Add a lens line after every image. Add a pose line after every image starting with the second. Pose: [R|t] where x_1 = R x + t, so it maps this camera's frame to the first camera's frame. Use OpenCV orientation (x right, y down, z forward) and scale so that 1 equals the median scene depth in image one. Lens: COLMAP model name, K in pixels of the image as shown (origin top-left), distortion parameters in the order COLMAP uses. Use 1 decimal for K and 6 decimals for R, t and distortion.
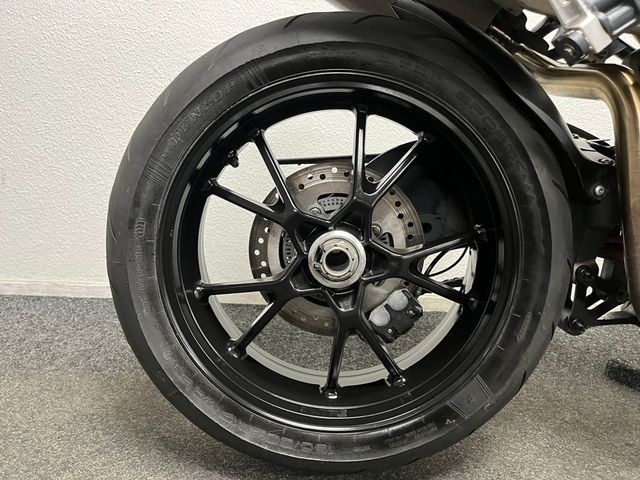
lens RADIAL K [[502.1, 0, 338.8], [0, 502.1, 240.1], [0, 0, 1]] dist [-0.001659, -0.004924]
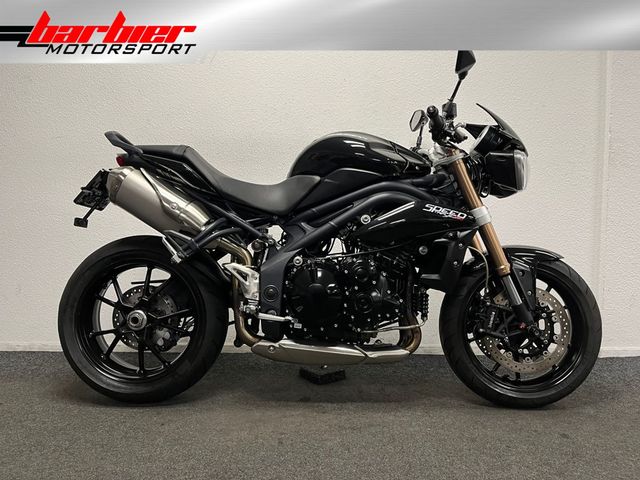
lens RADIAL K [[484.0, 0, 320.0], [0, 484.0, 240.0], [0, 0, 1]] dist [0.028181, -0.005691]
pose [[0.999059, -0.036118, -0.024028, 1.038956], [0.031685, 0.985873, -0.164471, 0.069857], [0.029629, 0.163555, 0.986089, -1.651367]]
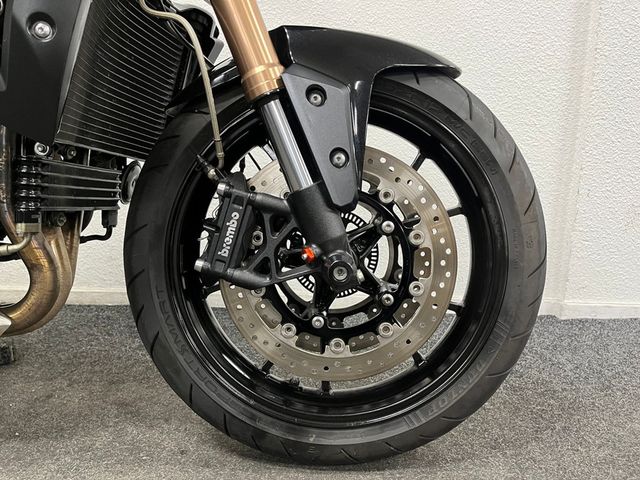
lens RADIAL K [[484.0, 0, 320.0], [0, 484.0, 240.0], [0, 0, 1]] dist [0.028181, -0.005691]
pose [[0.999525, -0.019820, -0.023609, 2.033149], [0.018790, 0.998896, -0.043055, 0.140595], [0.024436, 0.042591, 0.998794, 0.055792]]
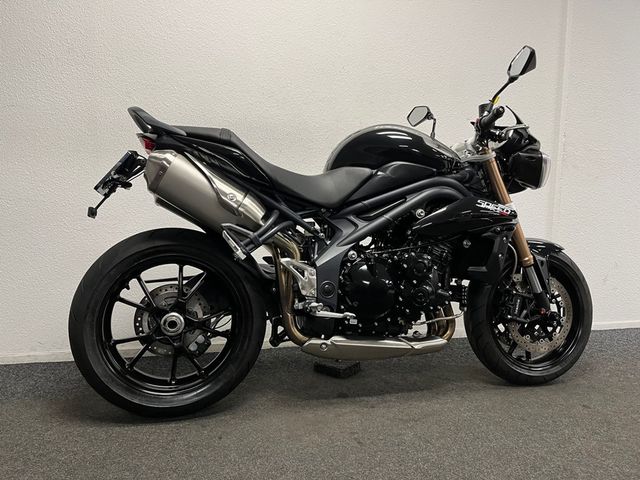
lens RADIAL K [[484.0, 0, 320.0], [0, 484.0, 240.0], [0, 0, 1]] dist [0.028181, -0.005691]
pose [[0.966213, -0.038355, 0.254875, 0.099582], [0.070775, 0.990336, -0.119272, -0.034448], [-0.247837, 0.133281, 0.959590, -1.484018]]
